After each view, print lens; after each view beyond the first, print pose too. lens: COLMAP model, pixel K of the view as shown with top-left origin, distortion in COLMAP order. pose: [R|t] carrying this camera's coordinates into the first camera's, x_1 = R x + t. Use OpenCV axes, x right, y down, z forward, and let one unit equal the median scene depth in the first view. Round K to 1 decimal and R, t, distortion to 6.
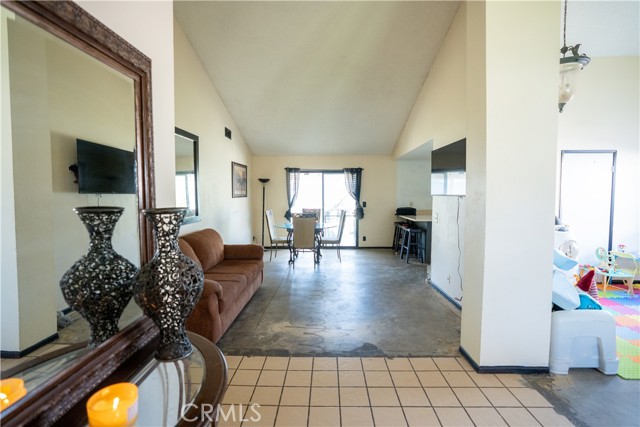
lens RADIAL K [[298.3, 0, 323.8], [0, 298.3, 213.9], [0, 0, 1]] dist [-0.031247, 0.000767]
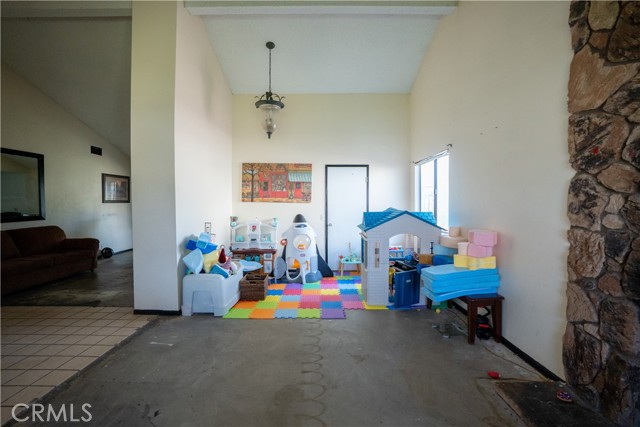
lens RADIAL K [[298.3, 0, 316.3], [0, 298.3, 210.2], [0, 0, 1]] dist [-0.031247, 0.000767]
pose [[0.999946, 0.001416, 0.010340, 0.801574], [-0.000966, 0.999058, -0.043393, 0.038678], [-0.010392, 0.043381, 0.999005, -0.305705]]
